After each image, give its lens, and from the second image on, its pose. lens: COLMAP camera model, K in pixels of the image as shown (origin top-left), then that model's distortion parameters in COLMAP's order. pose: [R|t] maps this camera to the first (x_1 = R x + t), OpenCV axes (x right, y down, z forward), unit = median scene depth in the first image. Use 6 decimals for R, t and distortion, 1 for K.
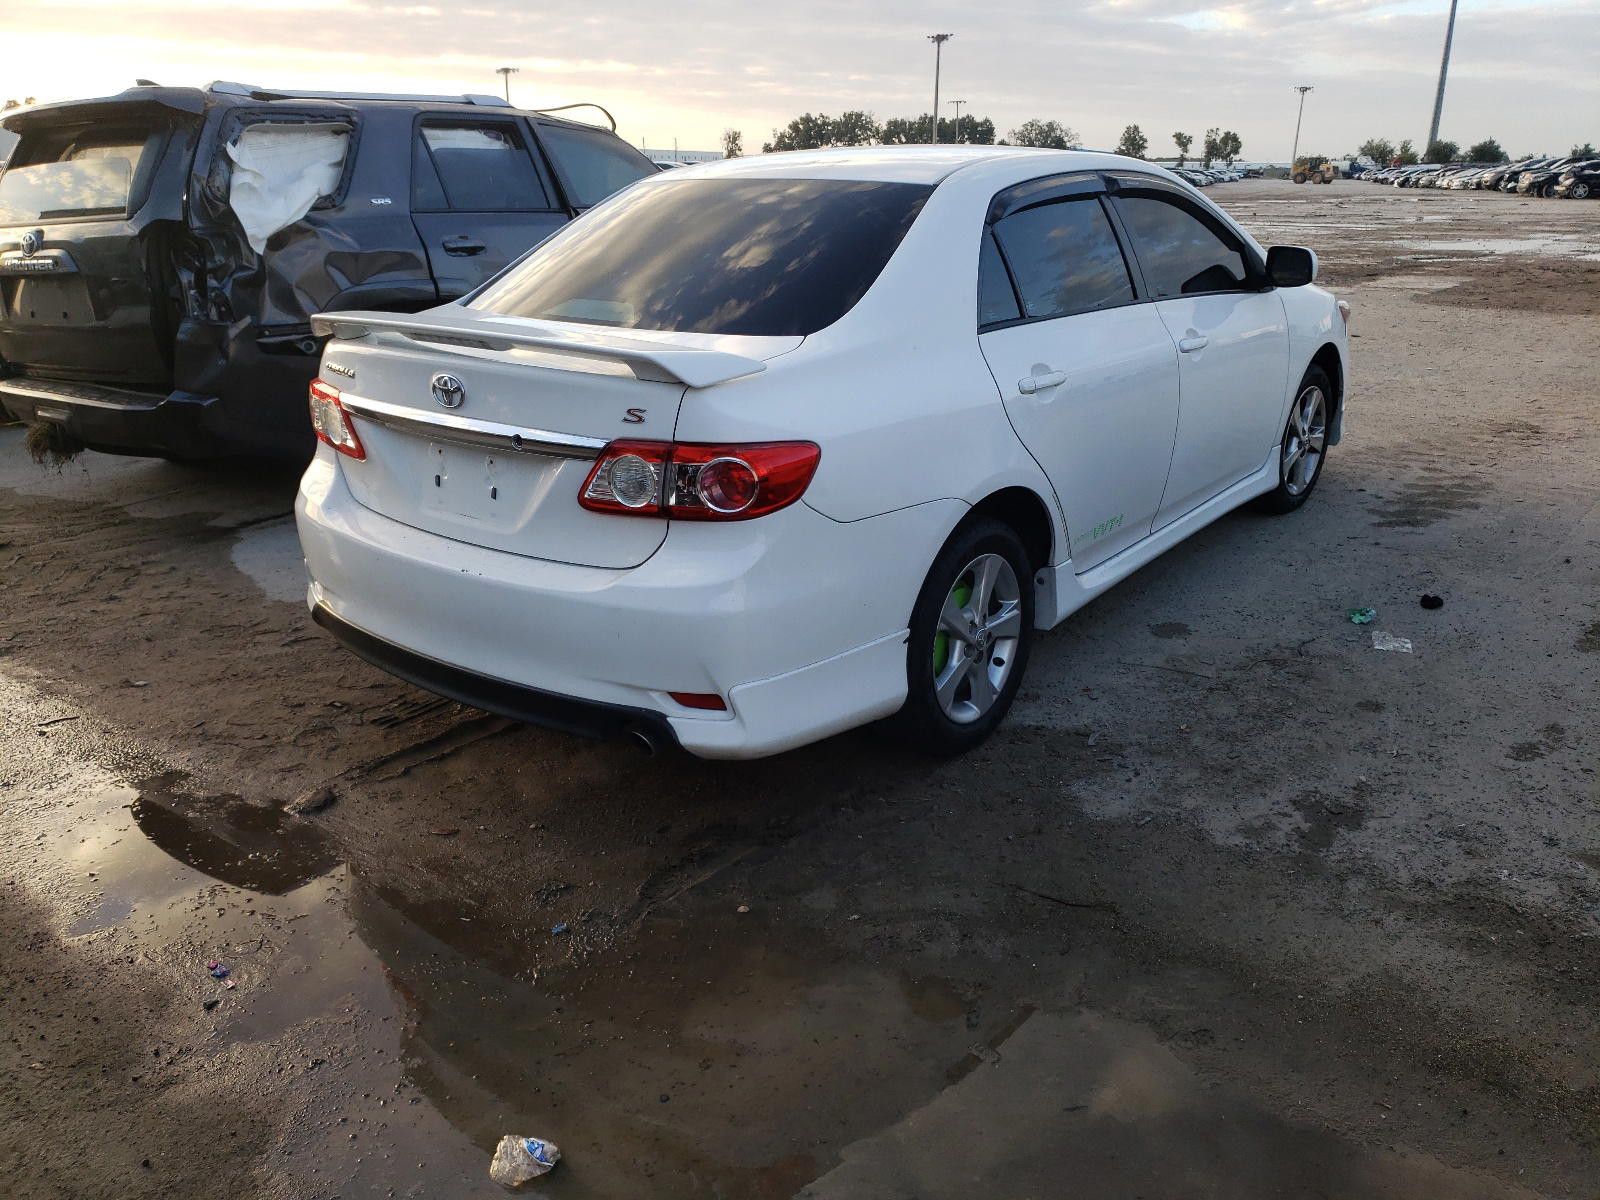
lens RADIAL K [[1229.4, 0, 795.8], [0, 1229.4, 582.7], [0, 0, 1]] dist [0.005206, 0.019824]
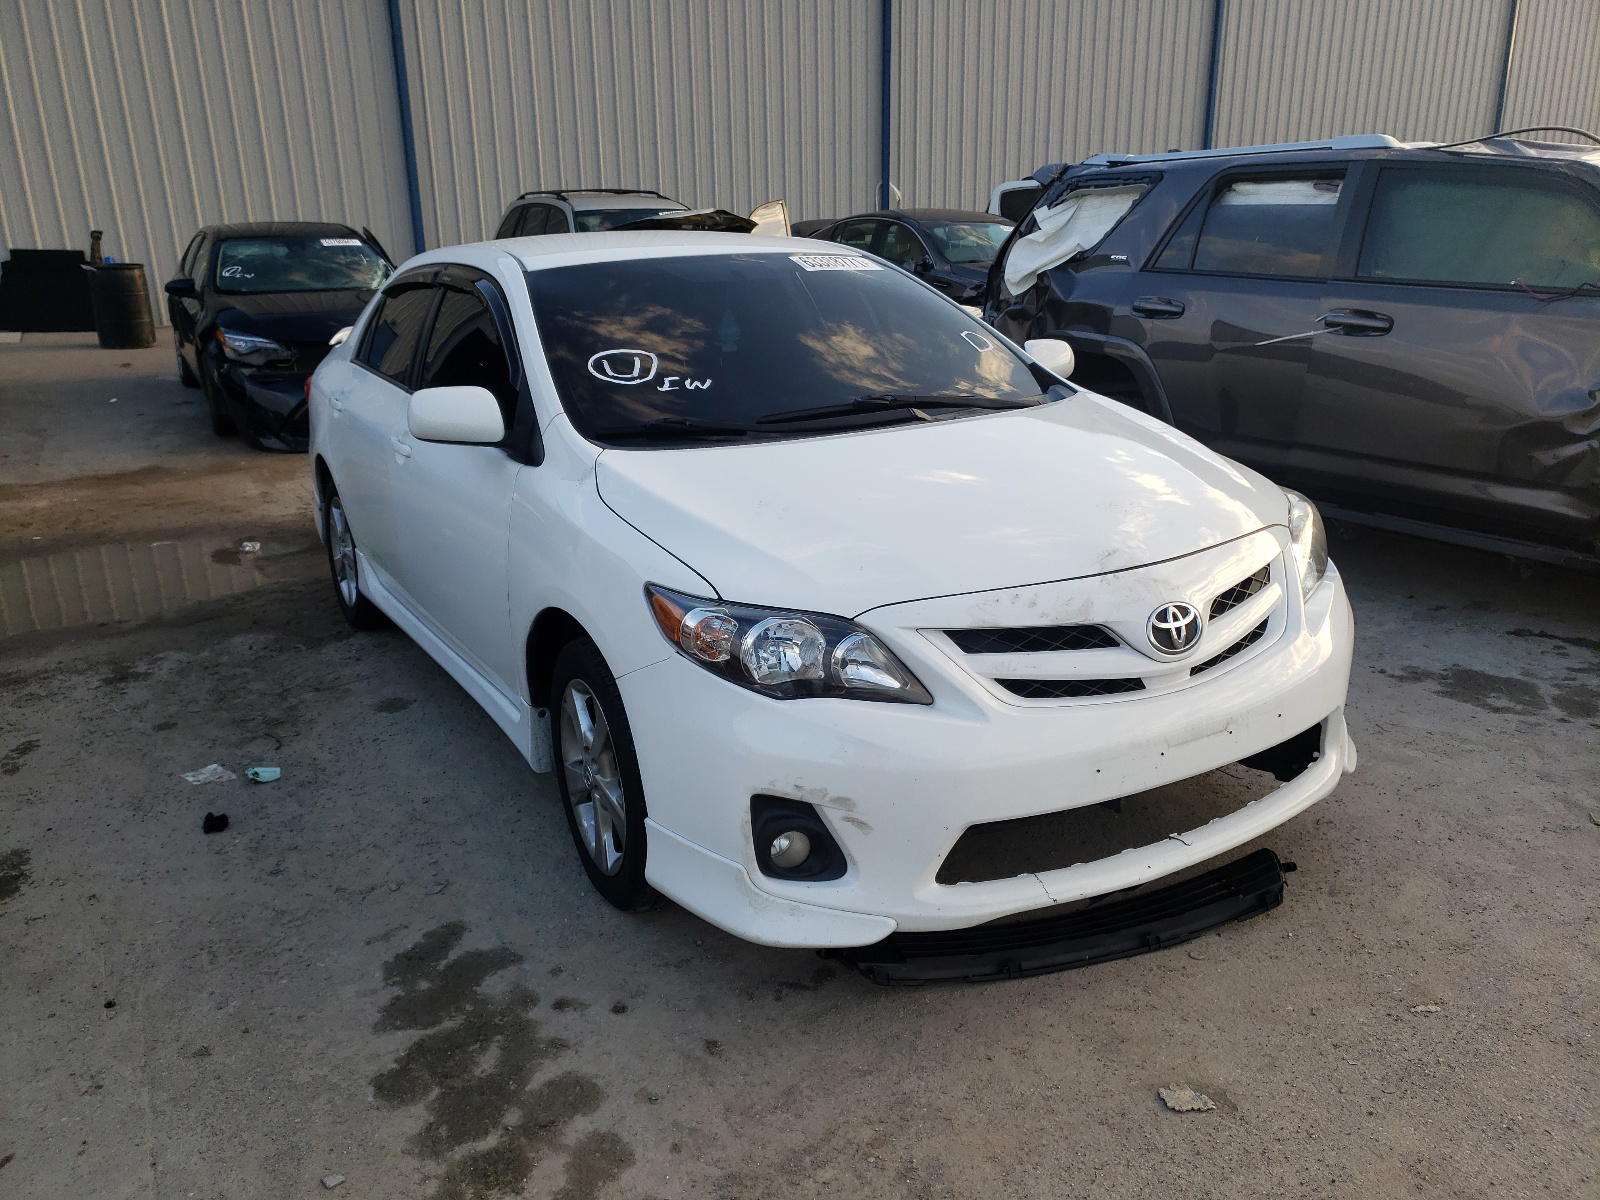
lens RADIAL K [[1229.4, 0, 784.0], [0, 1229.4, 594.2], [0, 0, 1]] dist [0.005206, 0.019824]
pose [[-0.359779, 0.290942, -0.886516, 1.327900], [-0.272041, 0.876148, 0.397943, -0.670251], [0.892498, 0.384341, -0.236071, 1.853846]]
